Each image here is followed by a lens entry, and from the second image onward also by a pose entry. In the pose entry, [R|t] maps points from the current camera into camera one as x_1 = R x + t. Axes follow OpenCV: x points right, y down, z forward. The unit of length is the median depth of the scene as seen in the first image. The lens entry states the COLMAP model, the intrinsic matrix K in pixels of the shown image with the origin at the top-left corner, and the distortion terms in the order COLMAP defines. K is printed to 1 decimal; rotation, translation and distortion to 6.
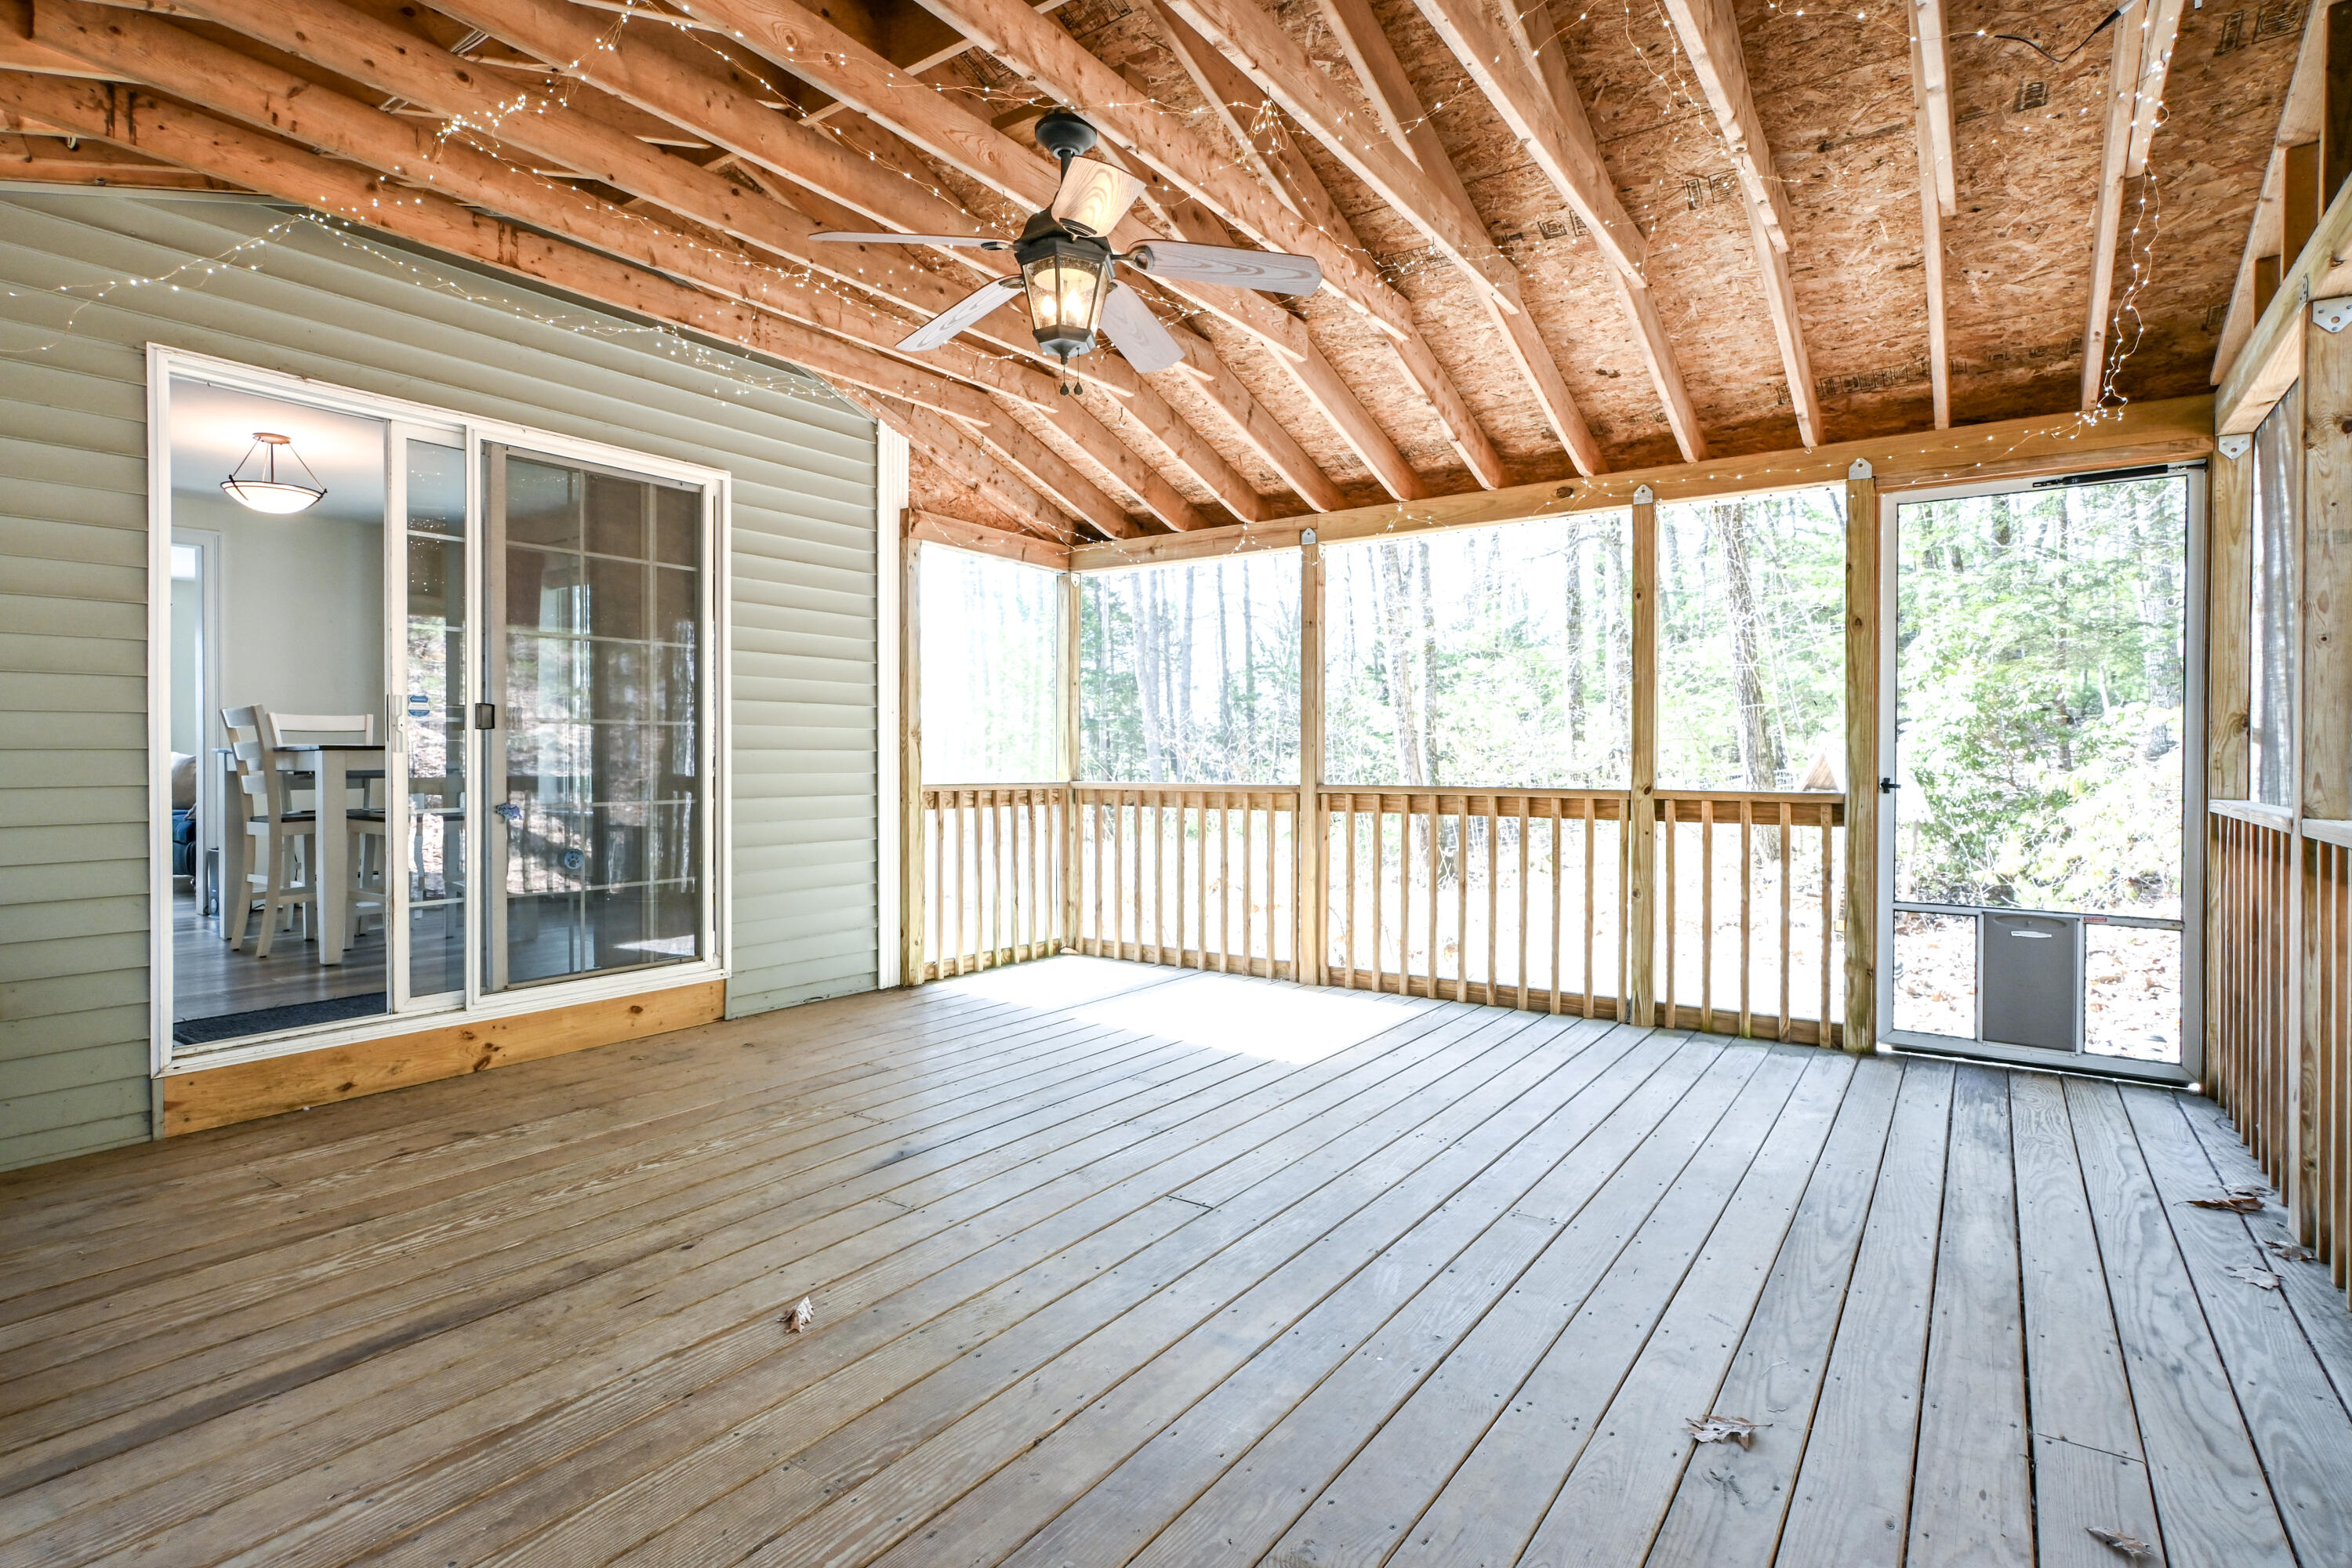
lens RADIAL K [[1161.1, 0, 1170.4], [0, 1161.1, 791.7], [0, 0, 1]] dist [-0.000285, 0.001179]
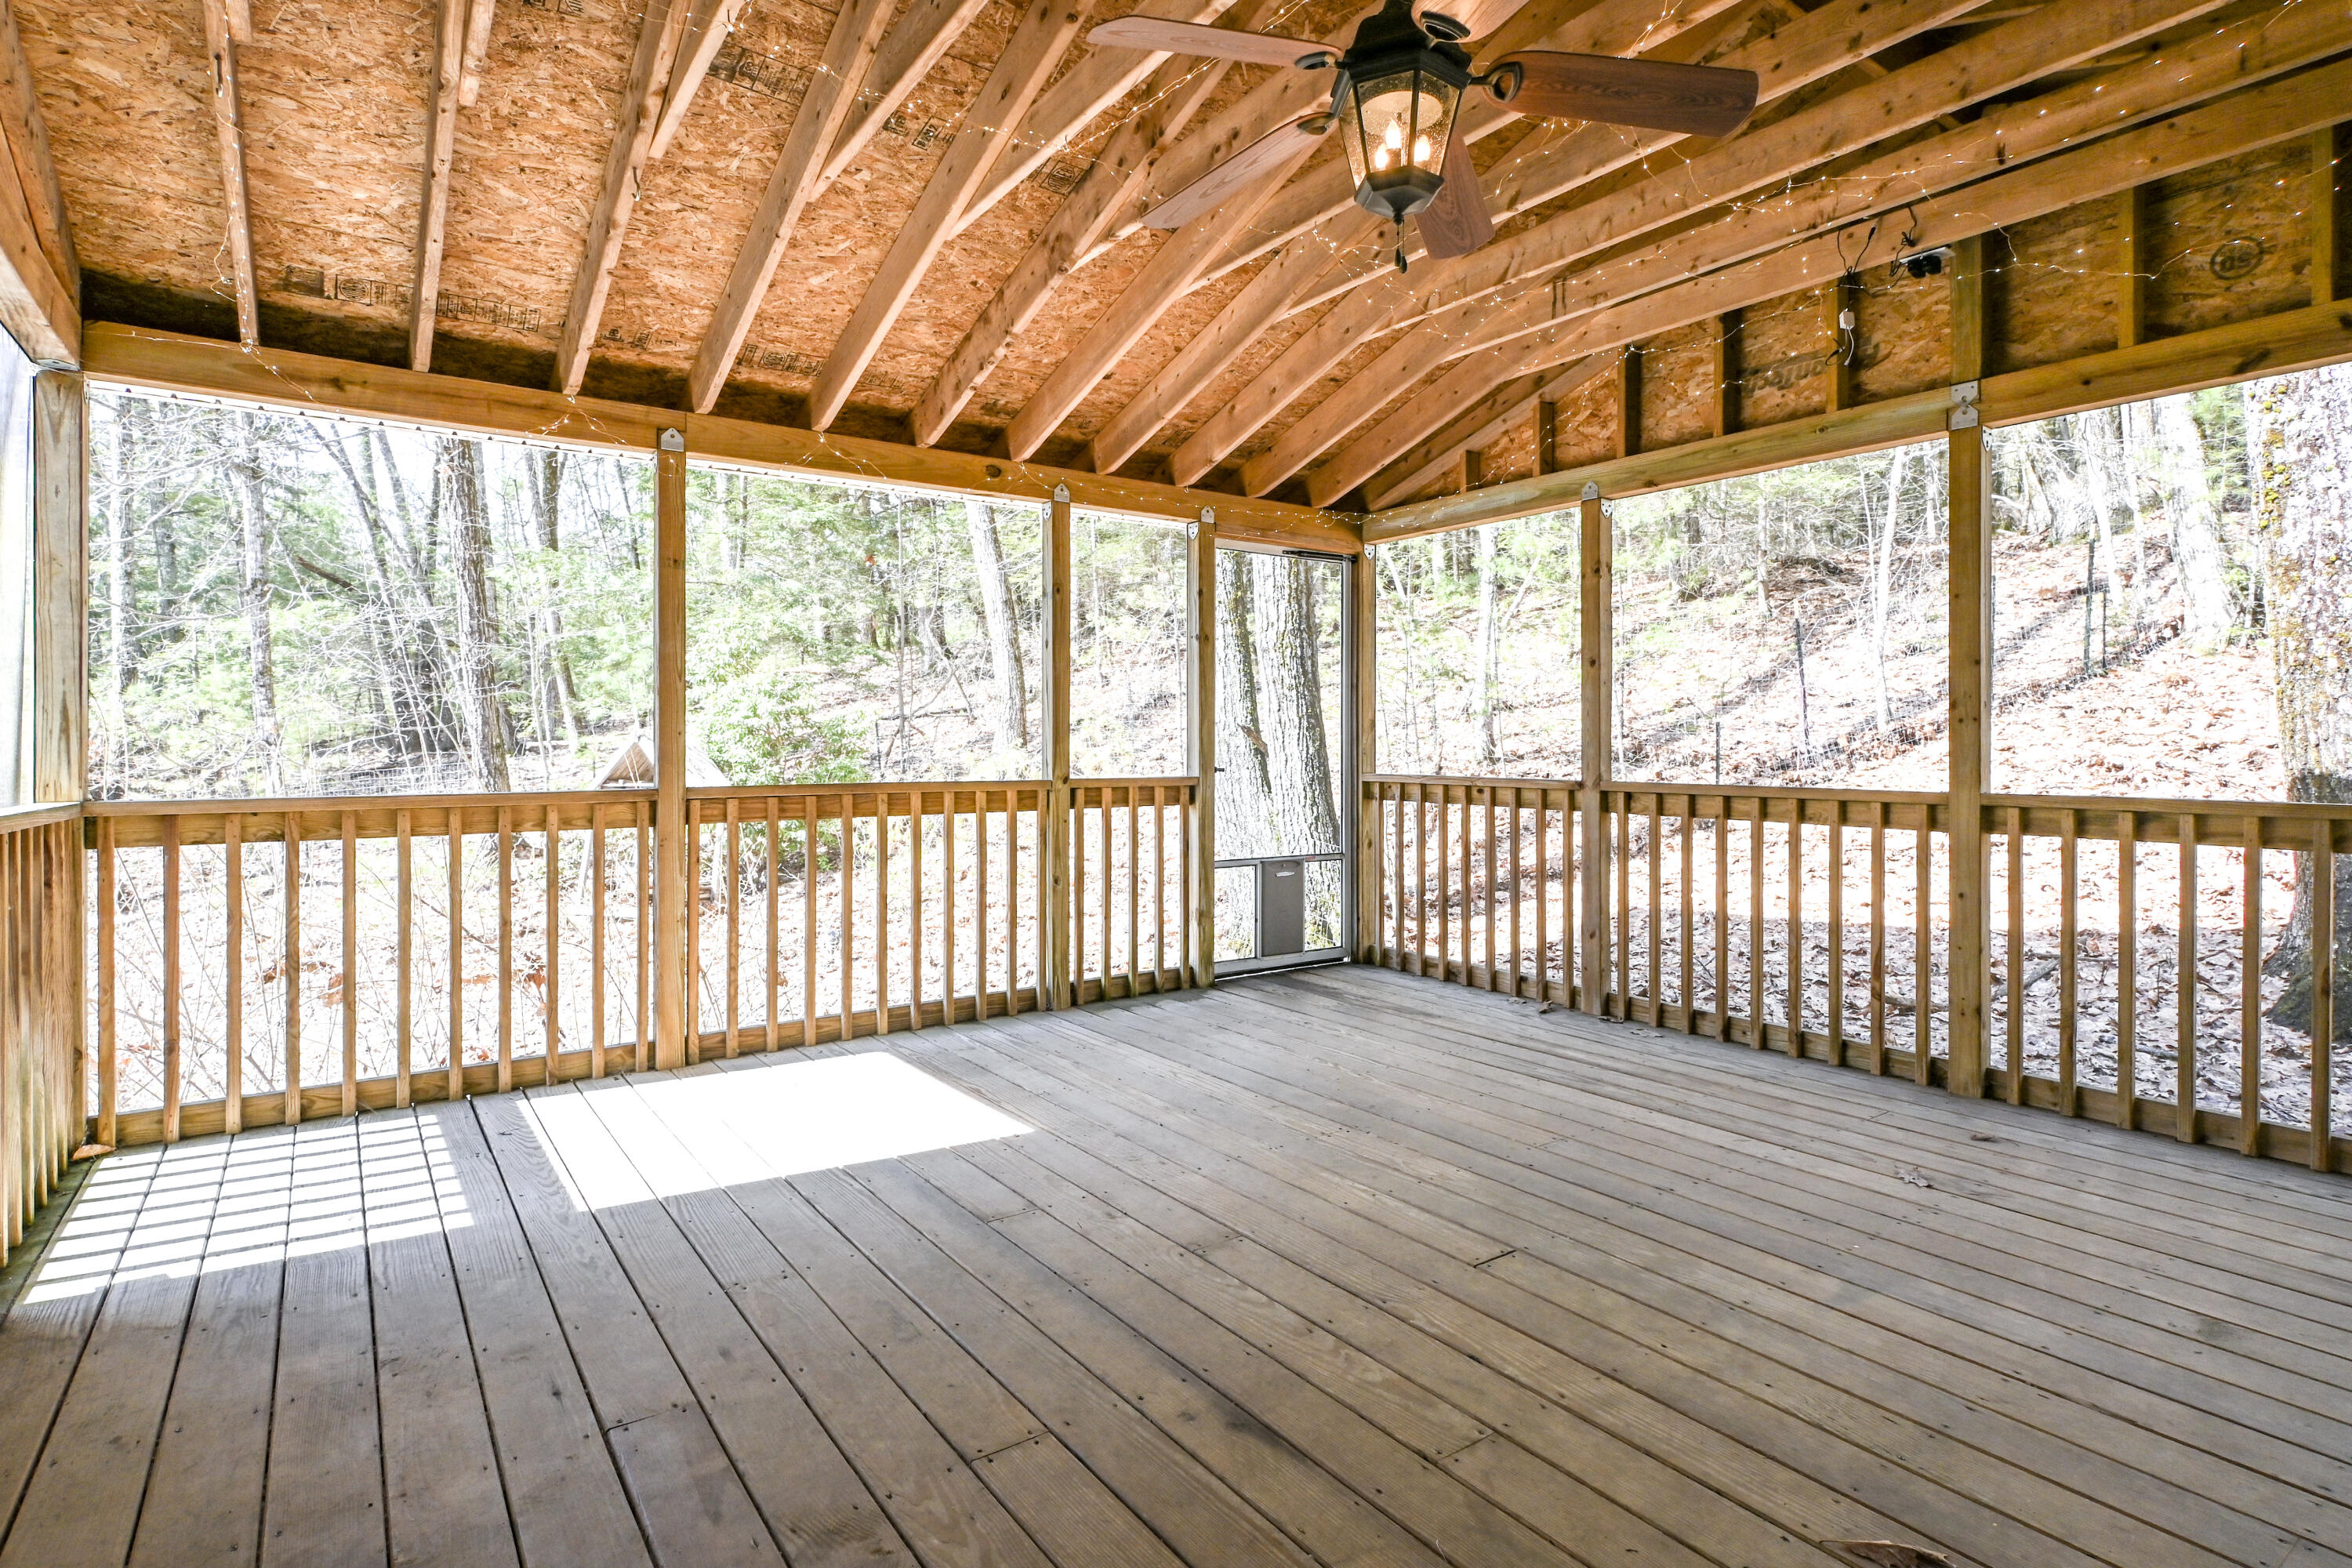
lens RADIAL K [[1178.6, 0, 1172.7], [0, 1178.6, 752.1], [0, 0, 1]] dist [0.007568, 0.001202]
pose [[0.328575, -0.004758, 0.944466, -0.637293], [0.023543, 0.999718, -0.003155, -0.022974], [-0.944184, 0.023273, 0.328595, 0.652753]]
